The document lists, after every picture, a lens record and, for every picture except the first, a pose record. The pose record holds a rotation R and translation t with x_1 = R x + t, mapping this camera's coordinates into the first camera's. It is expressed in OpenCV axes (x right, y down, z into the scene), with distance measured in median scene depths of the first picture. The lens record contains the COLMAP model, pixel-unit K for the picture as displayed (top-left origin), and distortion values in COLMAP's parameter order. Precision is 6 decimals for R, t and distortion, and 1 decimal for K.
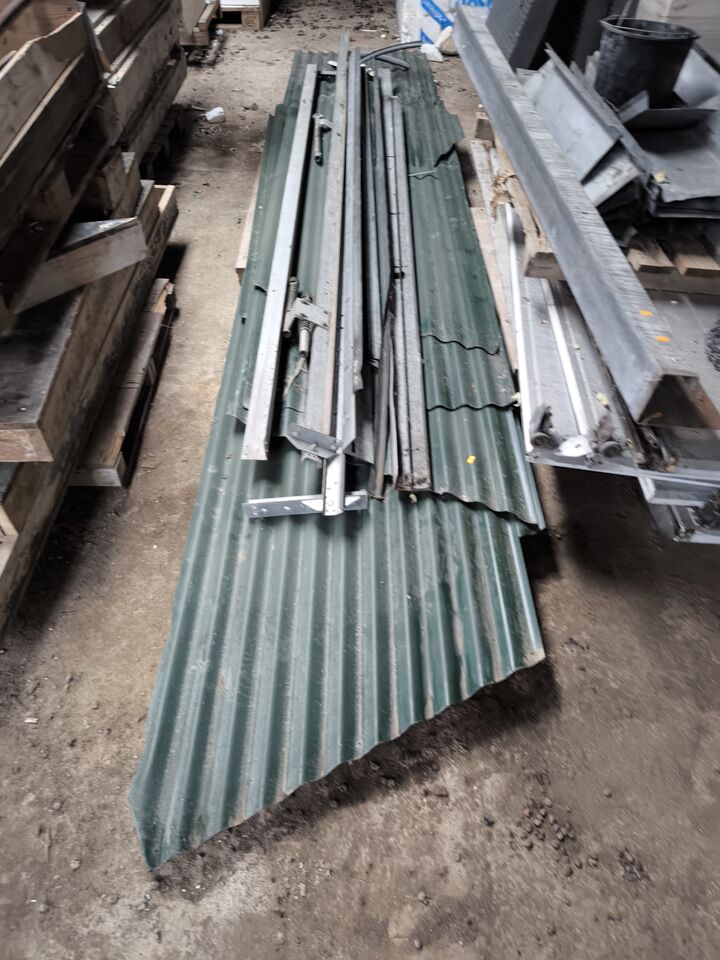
lens RADIAL K [[687.2, 0, 360.5], [0, 687.2, 484.5], [0, 0, 1]] dist [0.036562, -0.026918]
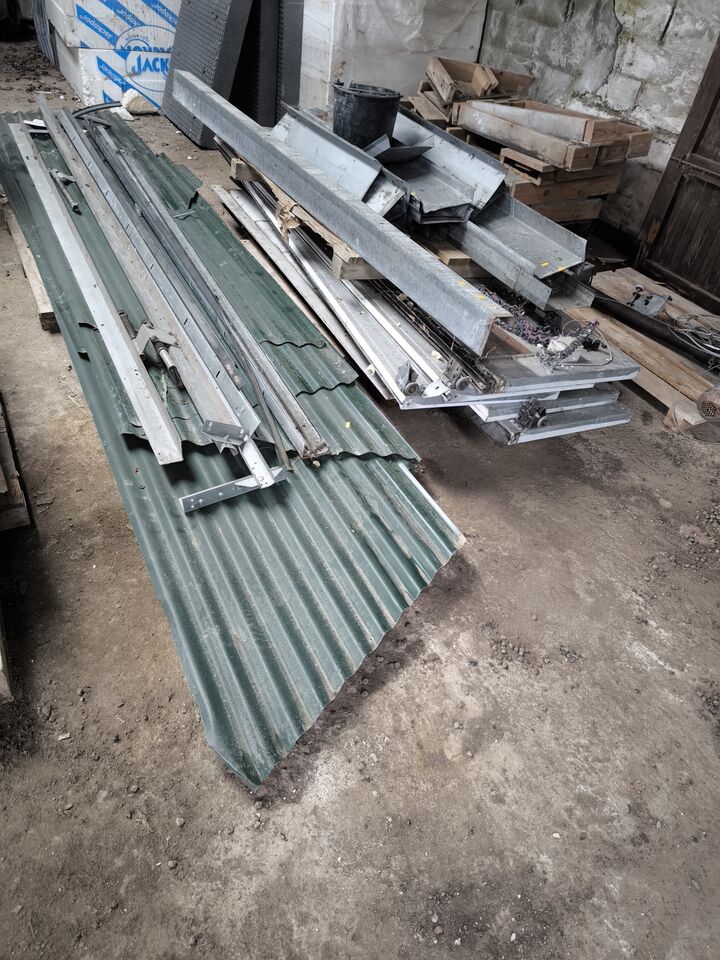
lens RADIAL K [[687.2, 0, 360.5], [0, 687.2, 484.5], [0, 0, 1]] dist [0.036562, -0.026918]
pose [[0.882917, -0.229254, 0.409757, -0.374692], [0.257014, 0.966318, -0.013153, 0.096161], [-0.392940, 0.116926, 0.912100, -0.123010]]
